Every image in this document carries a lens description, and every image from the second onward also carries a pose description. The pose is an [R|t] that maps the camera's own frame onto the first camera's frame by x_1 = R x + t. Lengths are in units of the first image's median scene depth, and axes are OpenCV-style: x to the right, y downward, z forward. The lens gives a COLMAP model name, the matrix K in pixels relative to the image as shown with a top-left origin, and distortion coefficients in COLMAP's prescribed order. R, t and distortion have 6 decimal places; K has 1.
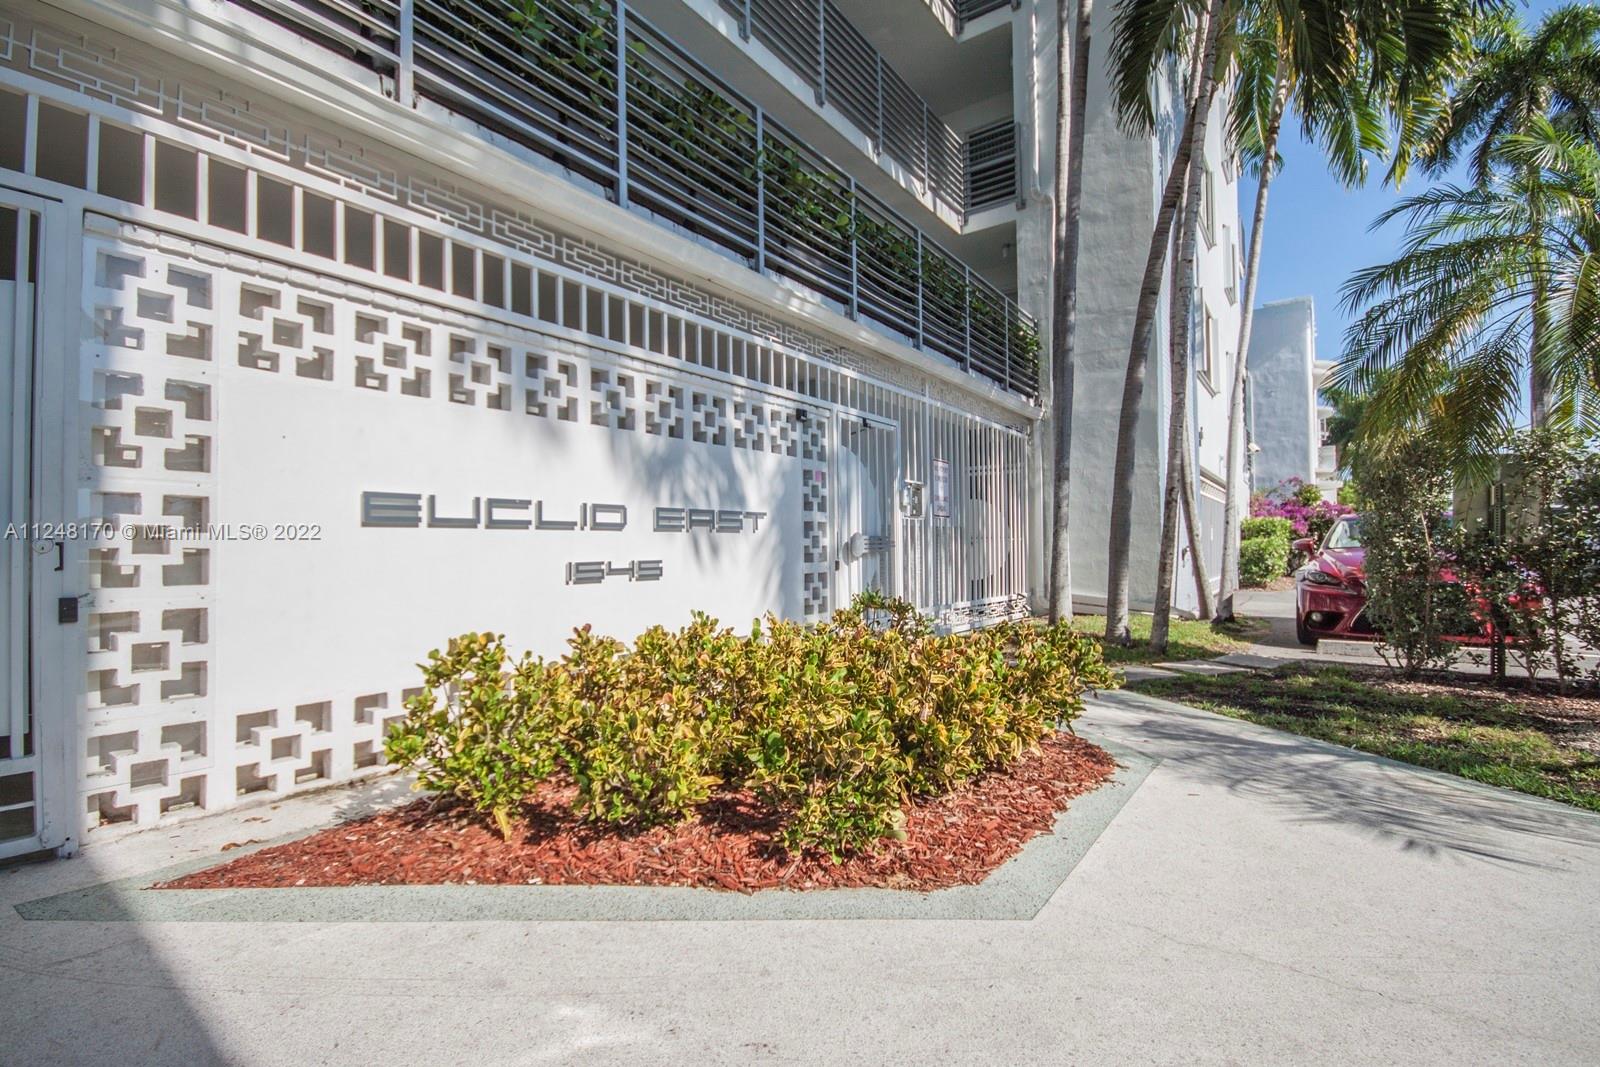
lens RADIAL K [[742.1, 0, 806.5], [0, 742.1, 534.8], [0, 0, 1]] dist [-0.005589, -0.000900]
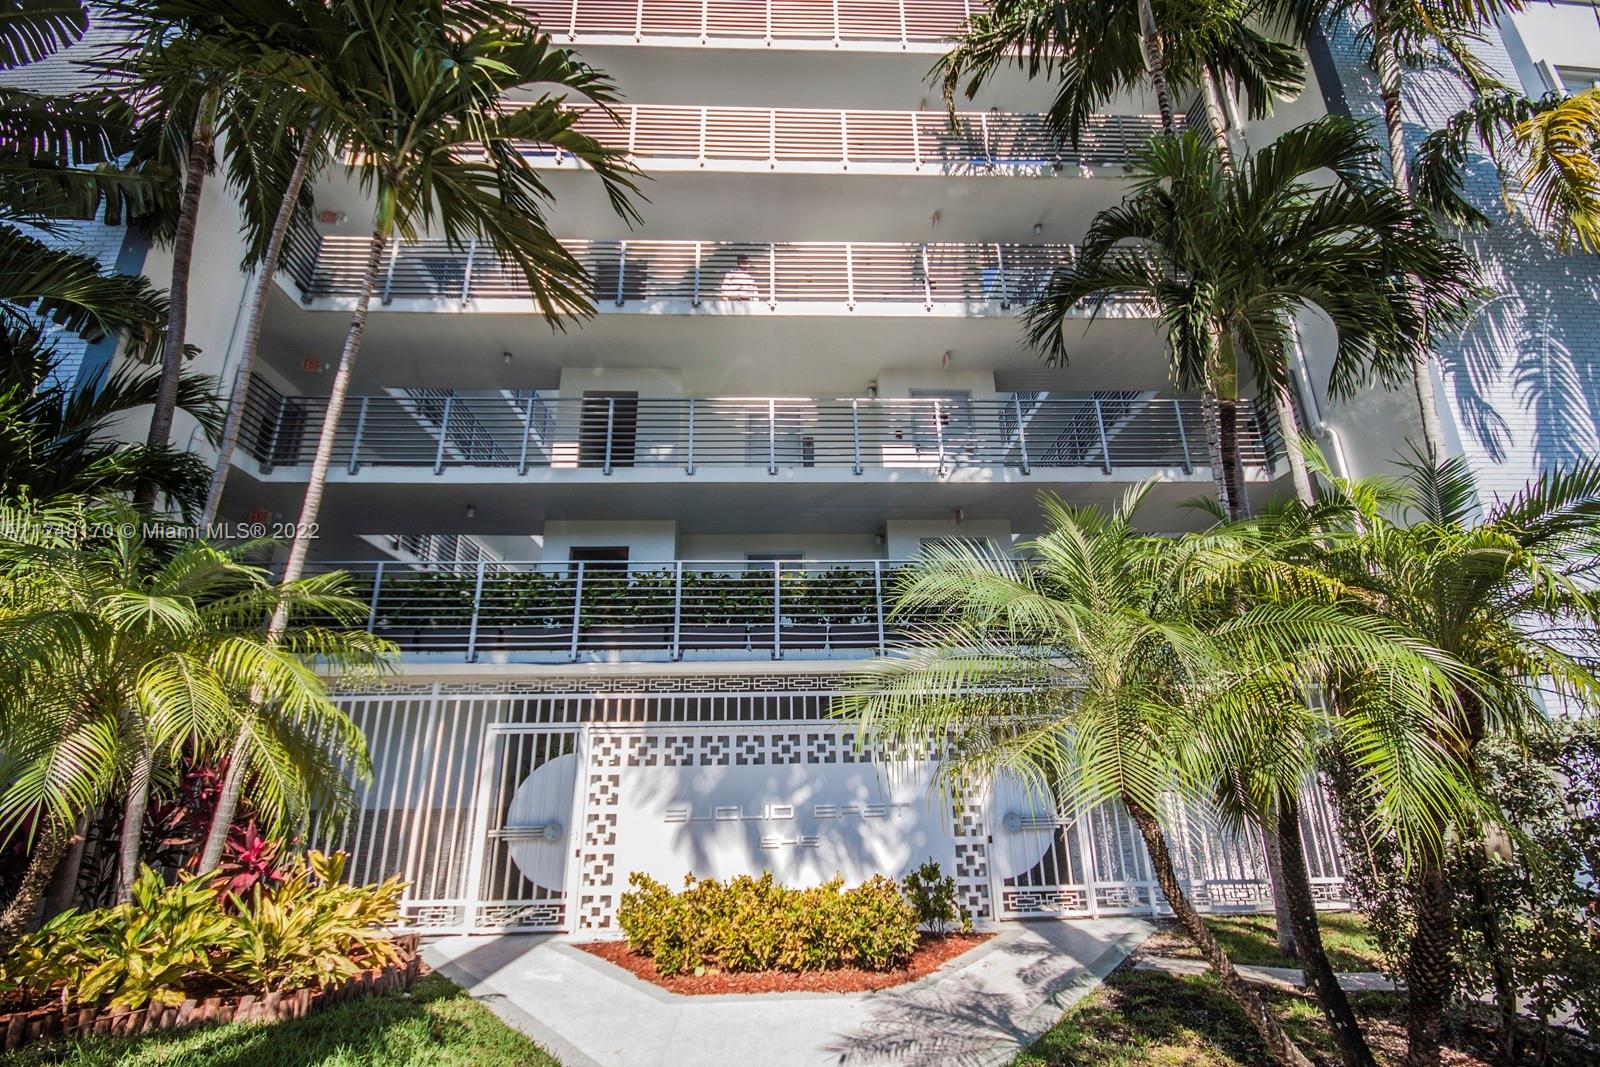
lens RADIAL K [[742.1, 0, 806.5], [0, 742.1, 534.8], [0, 0, 1]] dist [-0.005589, -0.000900]
pose [[0.607456, -0.252240, -0.753241, 1.943052], [0.028981, 0.954651, -0.296315, -0.192150], [0.793825, 0.158168, 0.587218, -0.295151]]
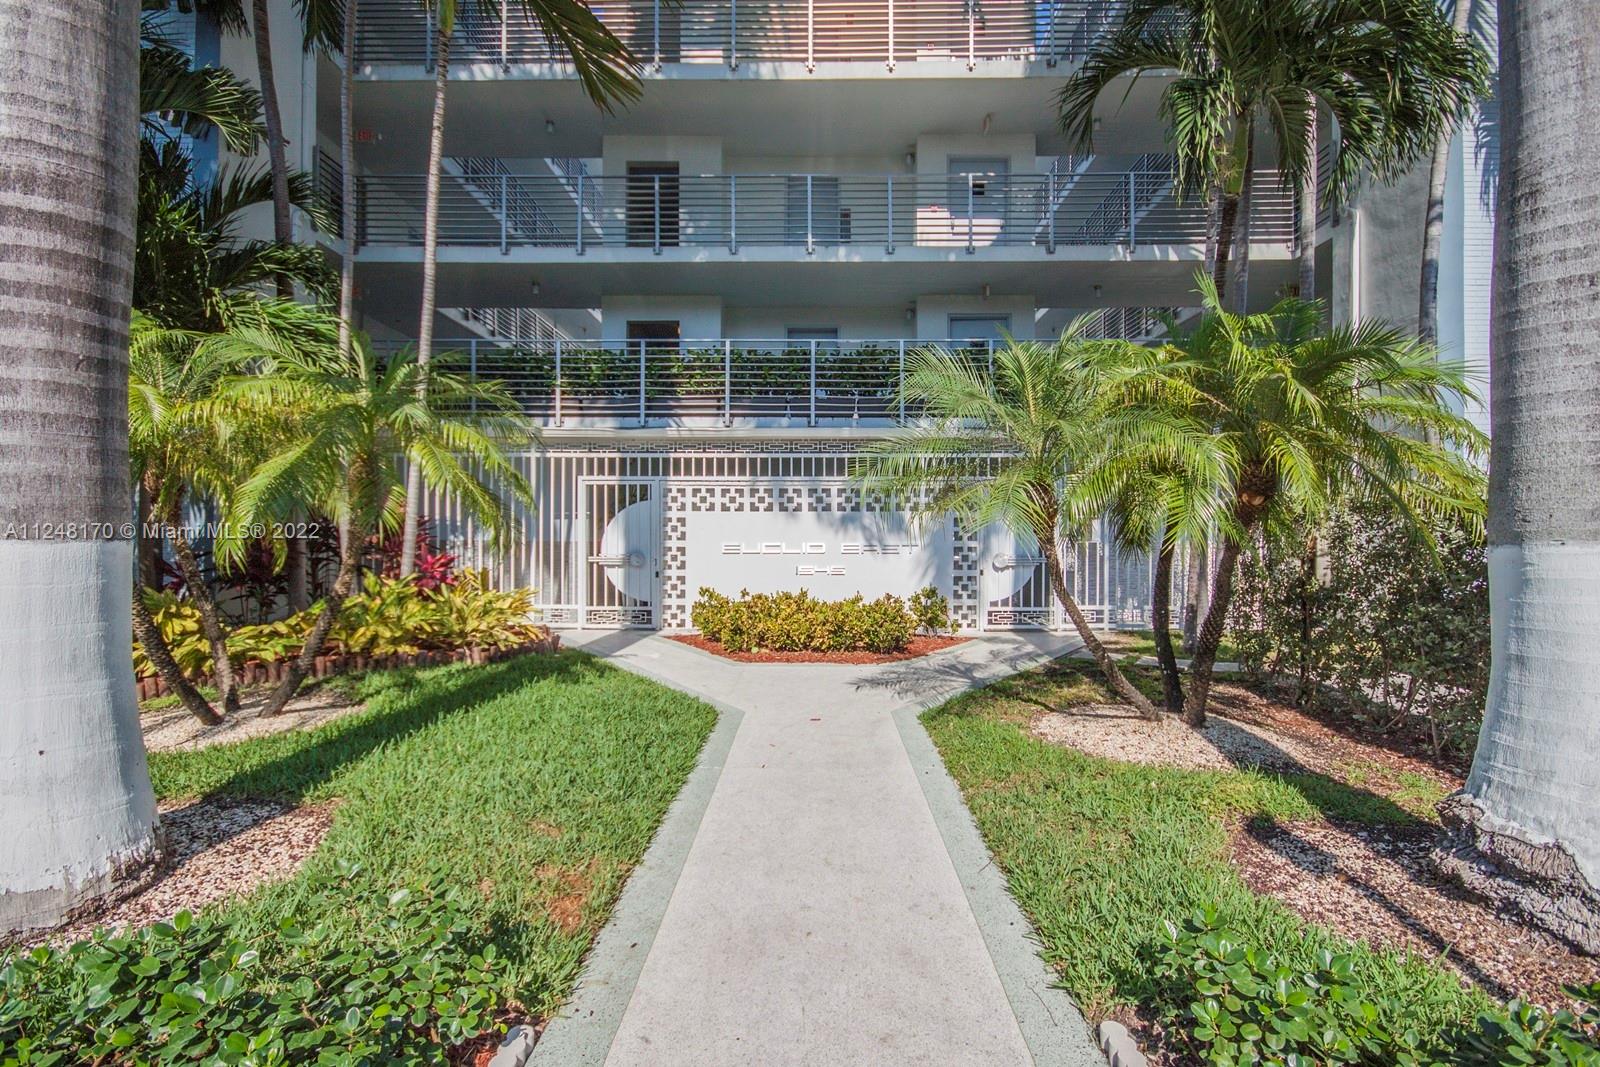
lens RADIAL K [[742.1, 0, 806.5], [0, 742.1, 534.8], [0, 0, 1]] dist [-0.005589, -0.000900]
pose [[0.566590, 0.010839, -0.823929, 2.366439], [0.010850, 0.999729, 0.020613, -0.162868], [0.823929, -0.020618, 0.566318, -0.572001]]
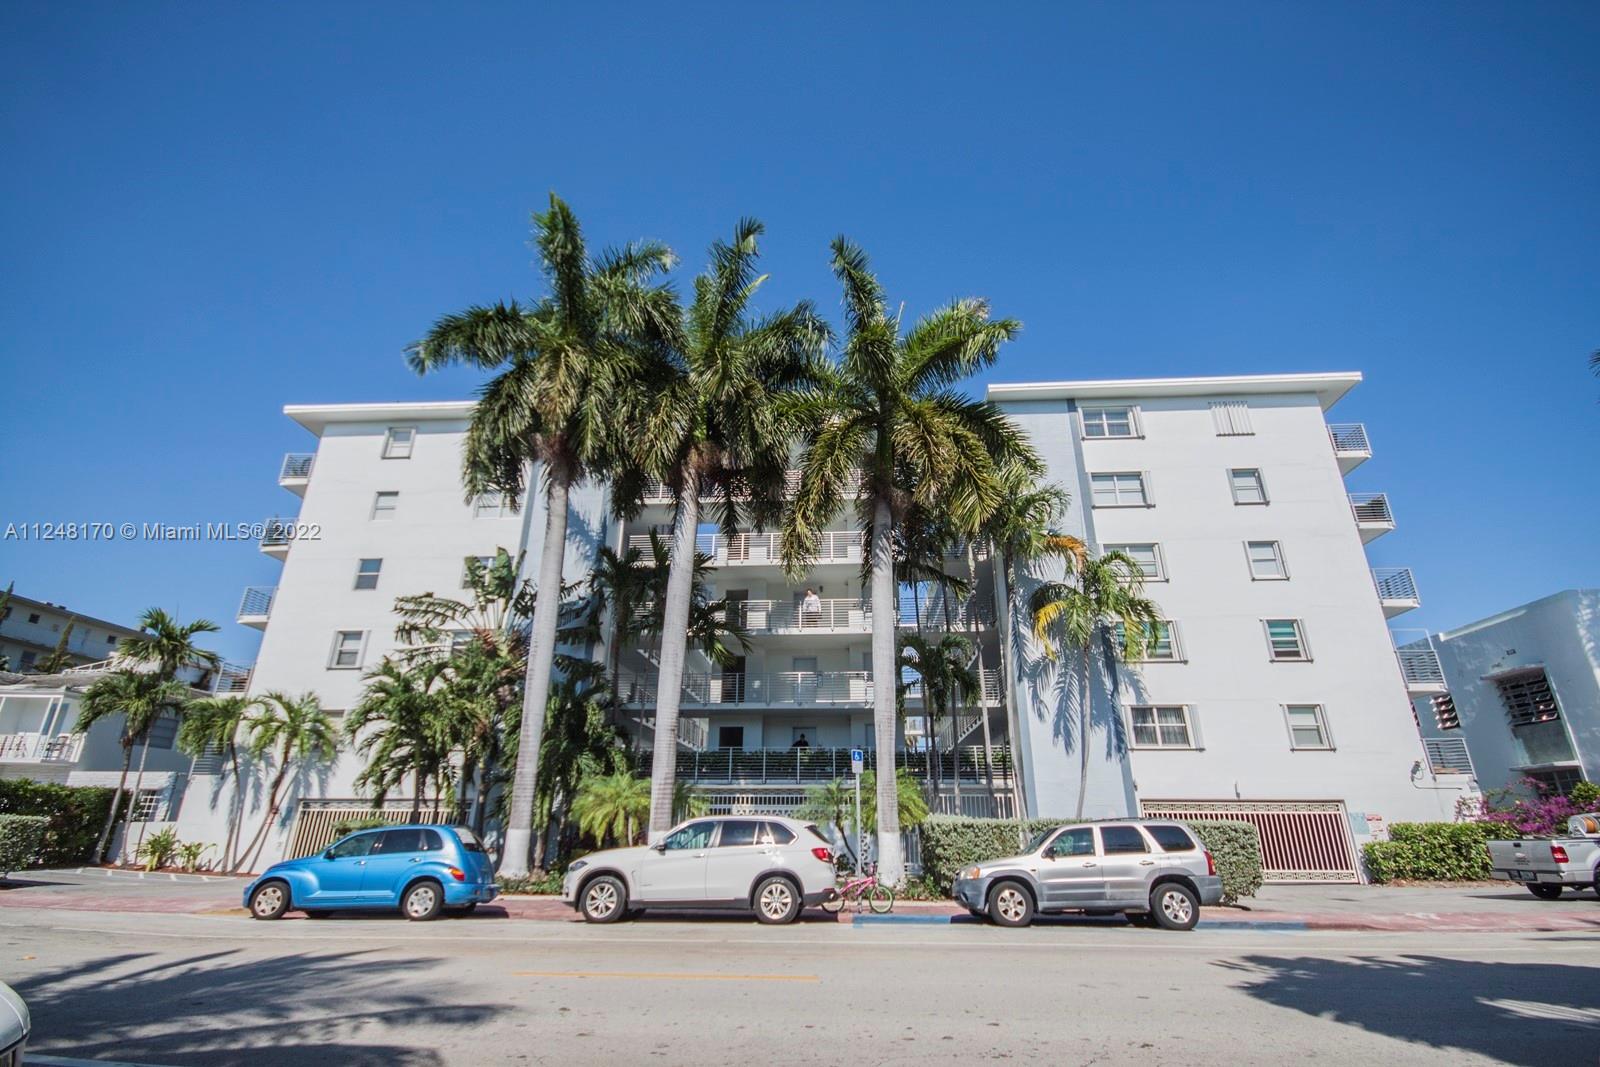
lens RADIAL K [[759.2, 0, 800.0], [0, 759.2, 533.5], [0, 0, 1]] dist [-0.001602, -0.000202]
pose [[0.523113, -0.295903, -0.799246, 7.151667], [0.011834, 0.940224, -0.340351, -0.321866], [0.852181, 0.168583, 0.495345, -3.249966]]
